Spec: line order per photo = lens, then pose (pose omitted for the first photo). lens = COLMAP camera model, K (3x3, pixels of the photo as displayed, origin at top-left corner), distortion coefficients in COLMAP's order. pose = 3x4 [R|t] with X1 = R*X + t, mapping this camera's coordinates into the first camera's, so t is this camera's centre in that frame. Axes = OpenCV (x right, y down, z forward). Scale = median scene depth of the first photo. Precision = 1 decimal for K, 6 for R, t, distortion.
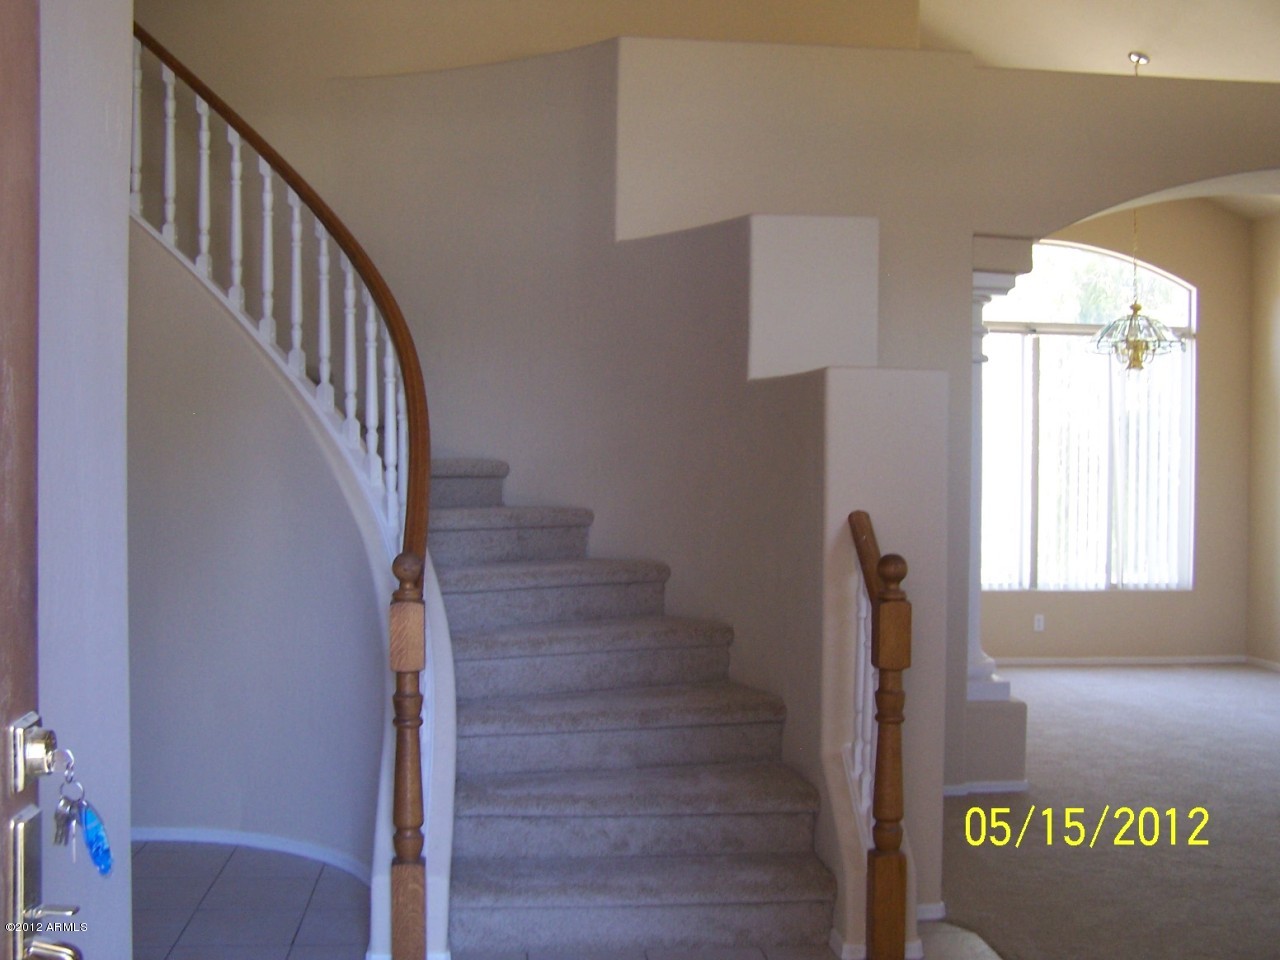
lens RADIAL K [[1462.1, 0, 640.0], [0, 1462.1, 480.0], [0, 0, 1]] dist [-0.239308, 0.423080]
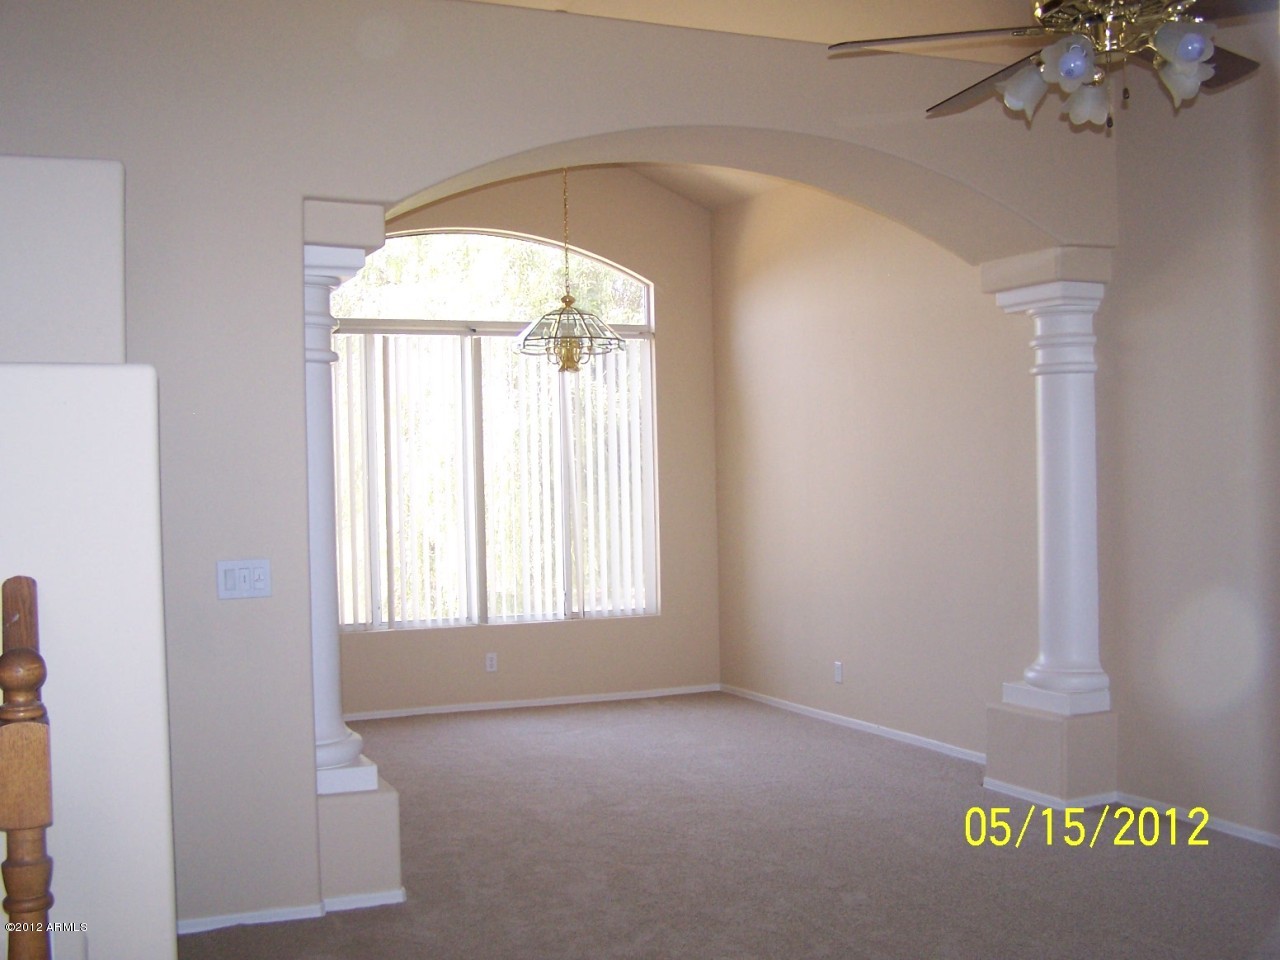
lens RADIAL K [[1462.1, 0, 640.0], [0, 1462.1, 480.0], [0, 0, 1]] dist [-0.239308, 0.423080]
pose [[0.951362, -0.031085, 0.306504, 0.098595], [0.034342, 0.999396, -0.005237, -0.004533], [-0.306156, 0.015508, 0.951855, 0.124534]]
